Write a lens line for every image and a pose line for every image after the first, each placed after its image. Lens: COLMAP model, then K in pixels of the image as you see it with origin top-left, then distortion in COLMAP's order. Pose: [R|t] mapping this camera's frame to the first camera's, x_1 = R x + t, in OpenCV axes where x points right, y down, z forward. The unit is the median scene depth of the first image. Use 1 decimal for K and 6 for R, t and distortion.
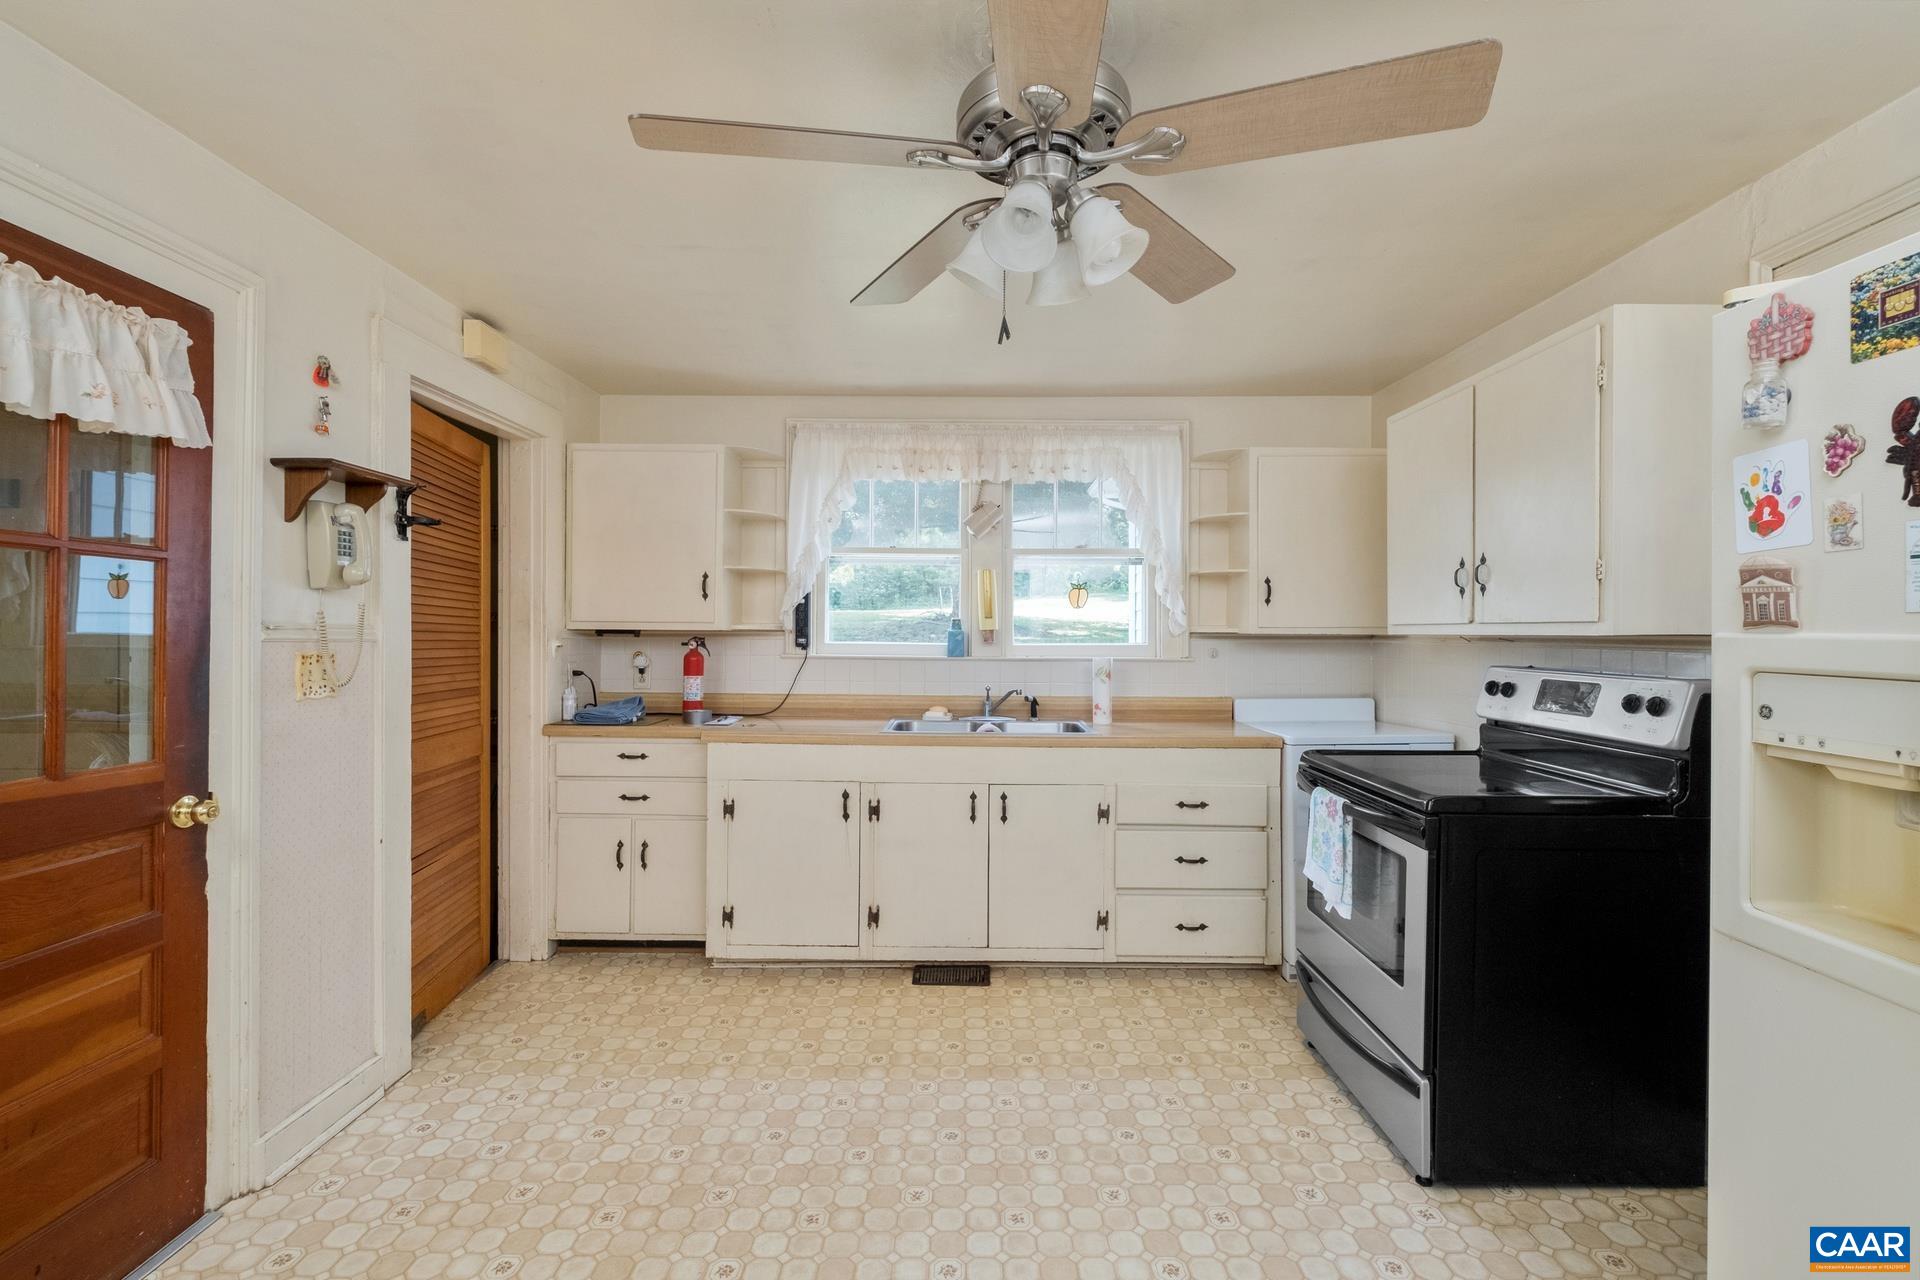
lens RADIAL K [[836.8, 0, 951.6], [0, 836.8, 641.0], [0, 0, 1]] dist [-0.003187, -0.000607]
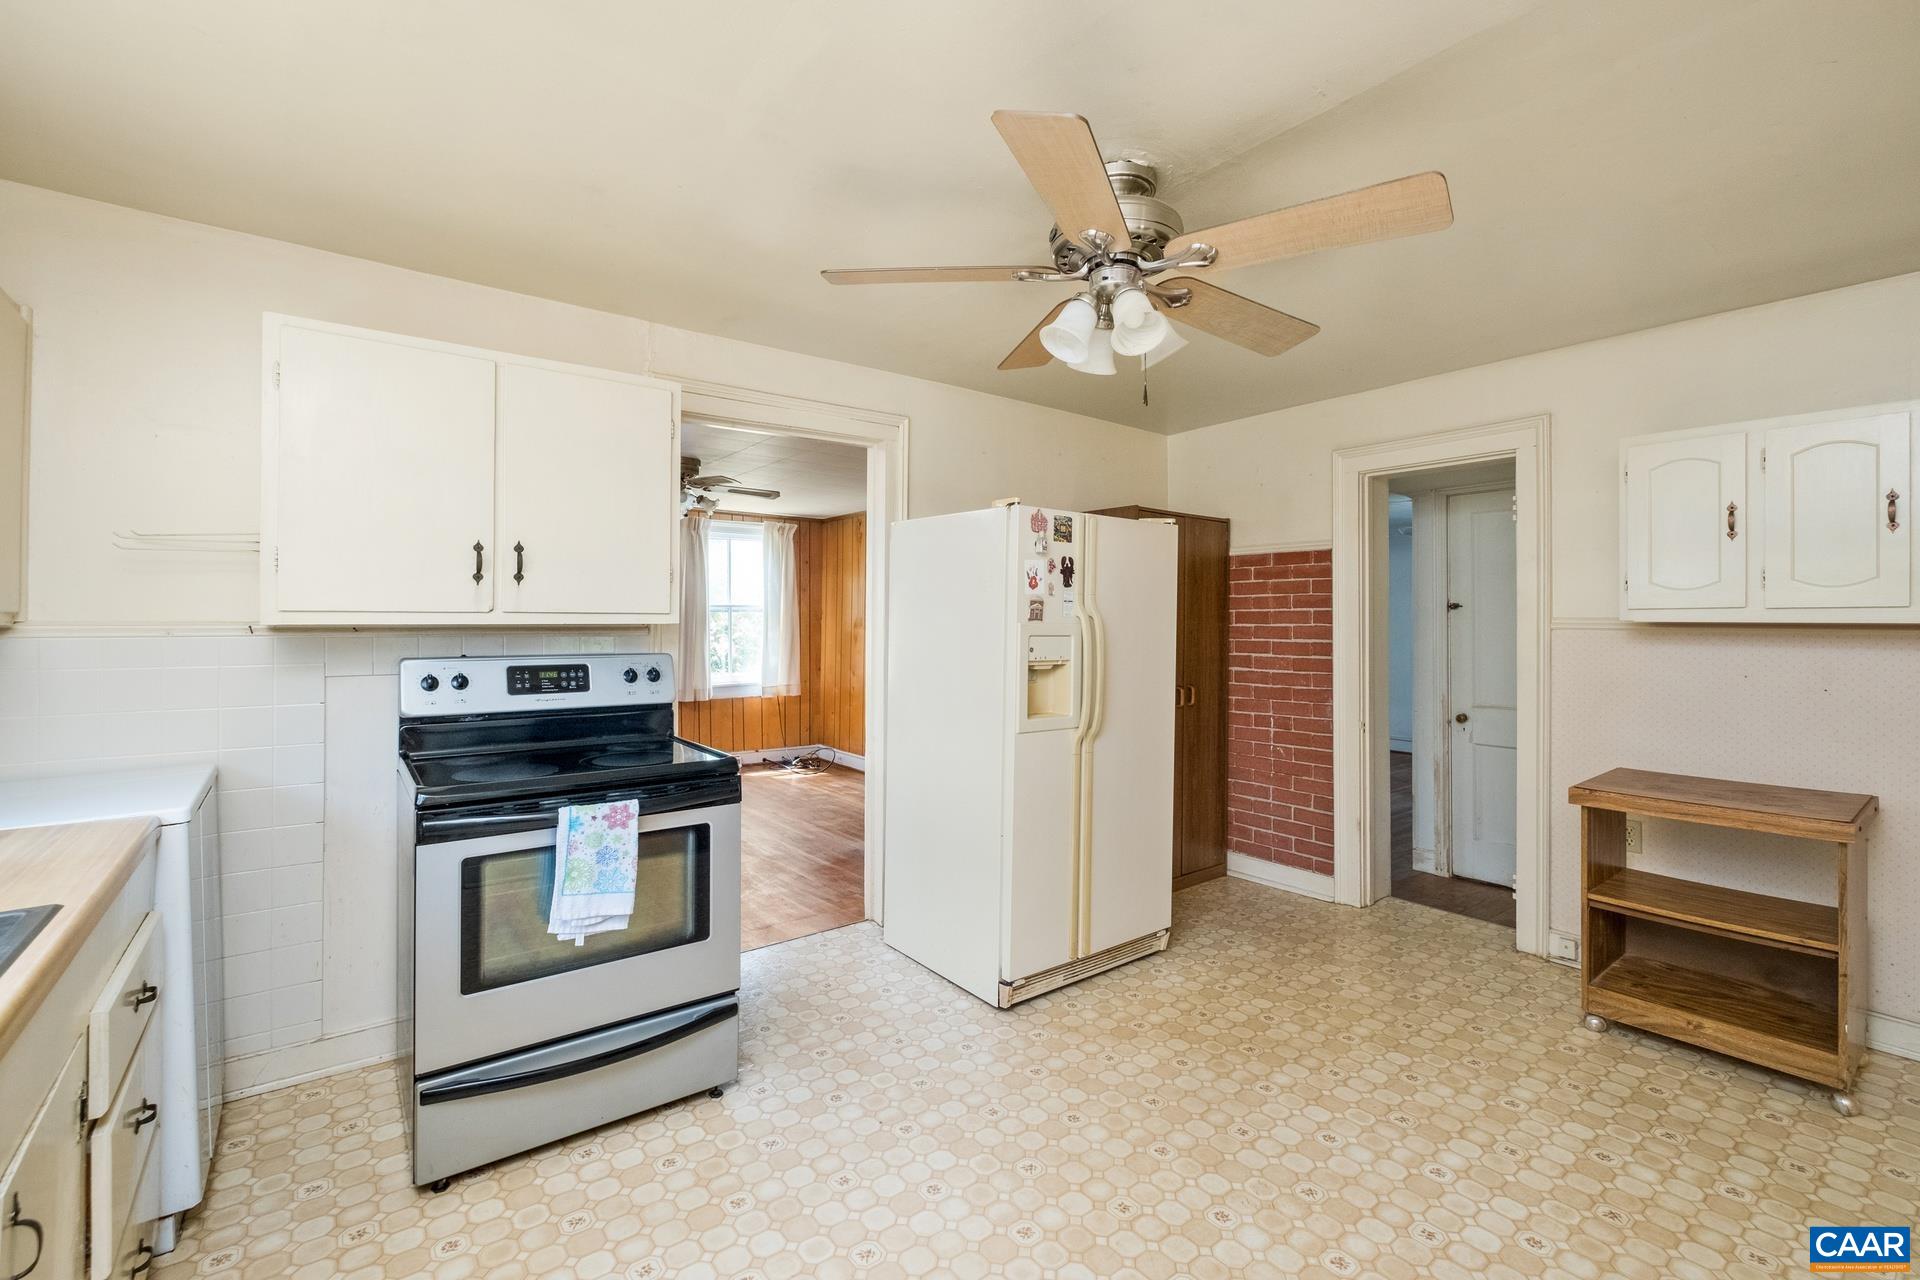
lens RADIAL K [[848.4, 0, 962.6], [0, 848.4, 626.2], [0, 0, 1]] dist [-0.000907, -0.000134]
pose [[-0.629285, -0.004238, 0.777163, -0.803297], [0.005672, 0.999933, 0.010045, -0.019352], [-0.777154, 0.010729, -0.629219, 2.092713]]
